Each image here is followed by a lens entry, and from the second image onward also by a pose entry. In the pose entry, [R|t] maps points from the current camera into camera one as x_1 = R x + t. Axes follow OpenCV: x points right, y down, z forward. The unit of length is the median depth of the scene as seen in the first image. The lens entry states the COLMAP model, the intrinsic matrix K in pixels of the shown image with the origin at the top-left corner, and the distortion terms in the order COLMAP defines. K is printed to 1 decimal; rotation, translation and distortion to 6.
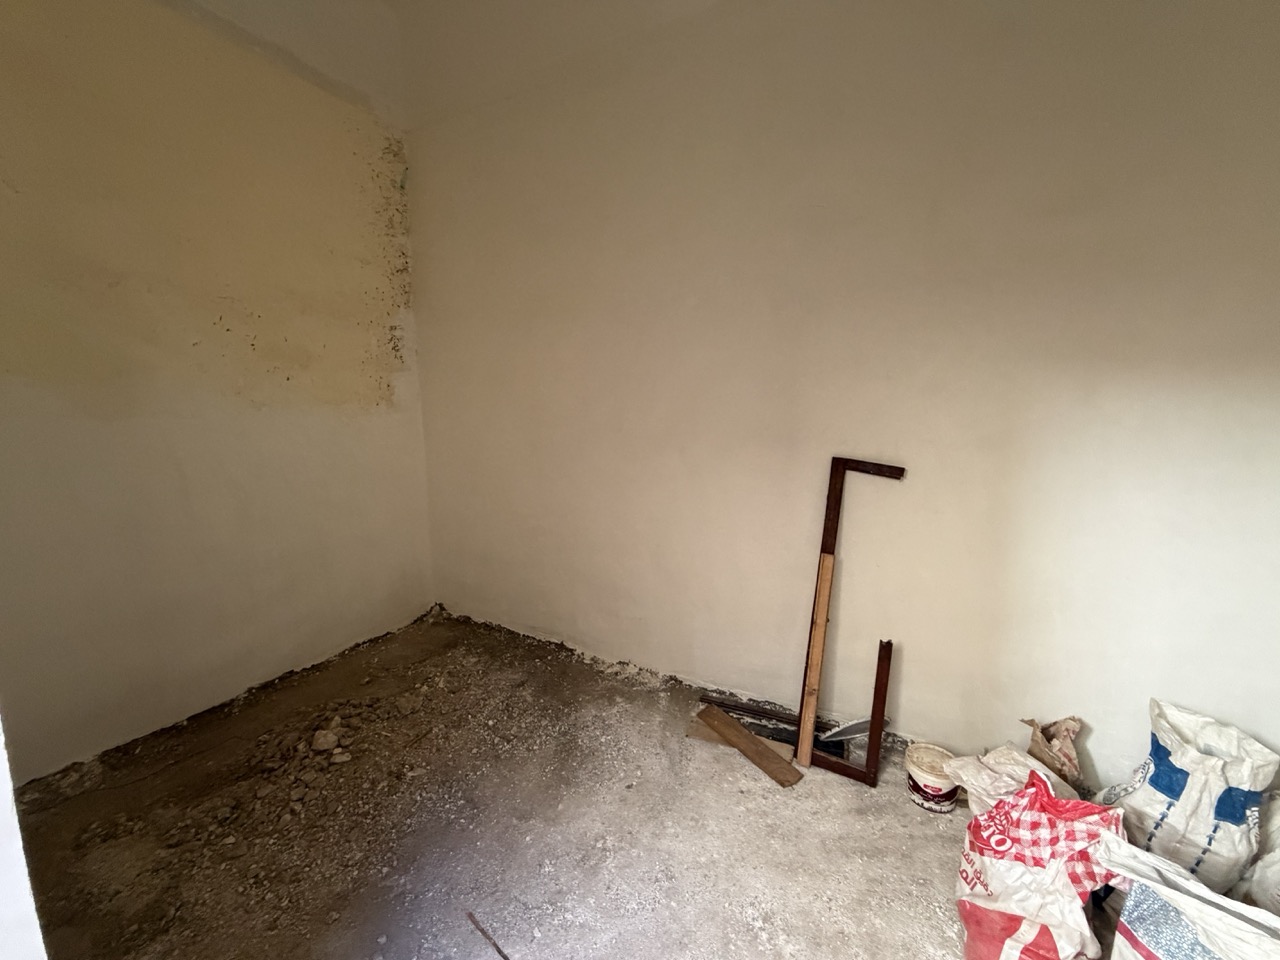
lens RADIAL K [[514.9, 0, 640.0], [0, 514.9, 480.0], [0, 0, 1]] dist [0.000426, 0.000306]
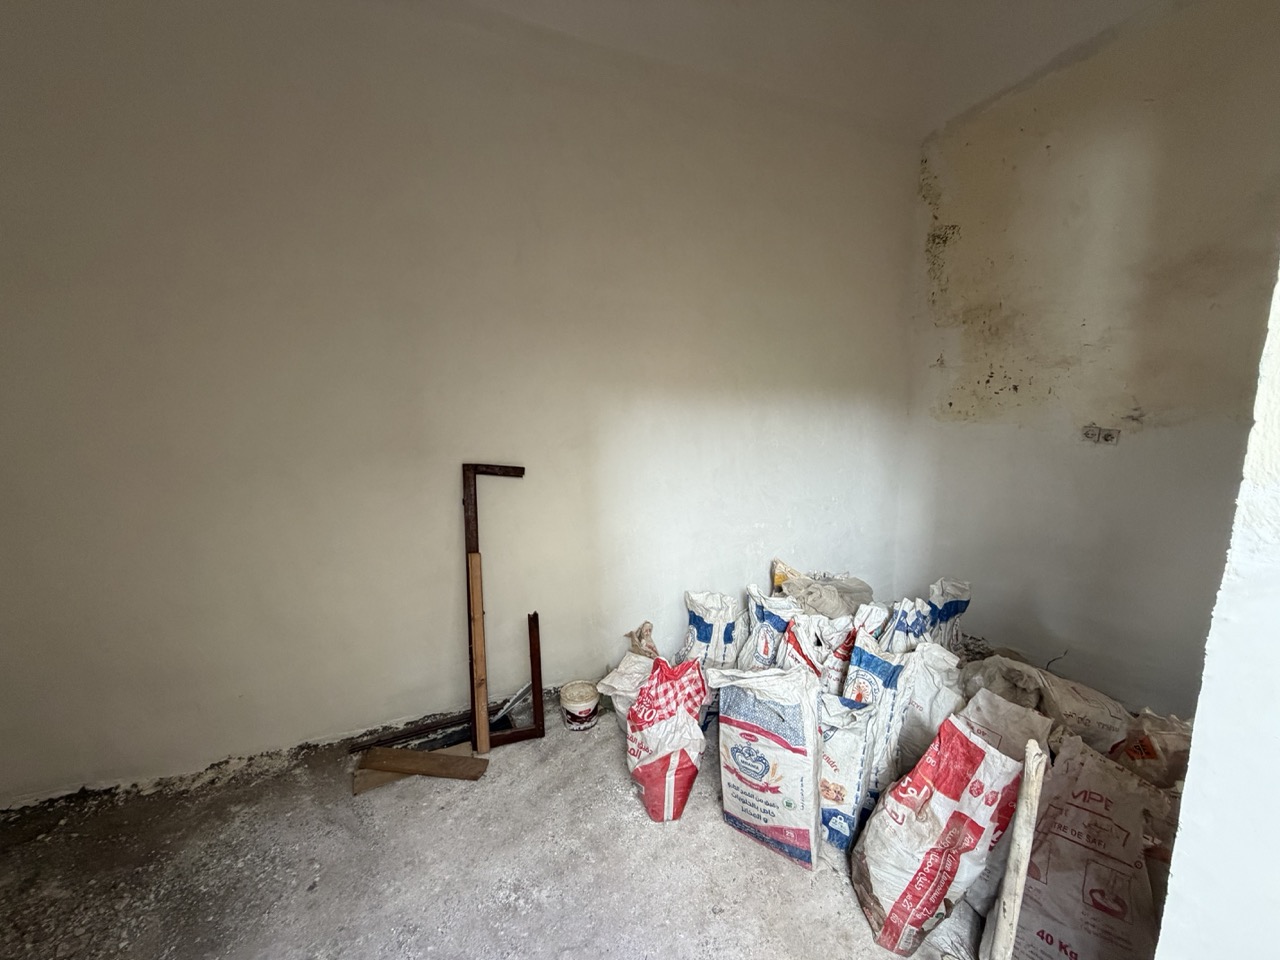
lens RADIAL K [[514.9, 0, 640.0], [0, 514.9, 480.0], [0, 0, 1]] dist [0.000426, 0.000306]
pose [[0.625589, -0.119334, 0.770972, -0.249650], [0.123603, 0.990911, 0.053082, -0.024886], [-0.770299, 0.062087, 0.634653, 0.038513]]
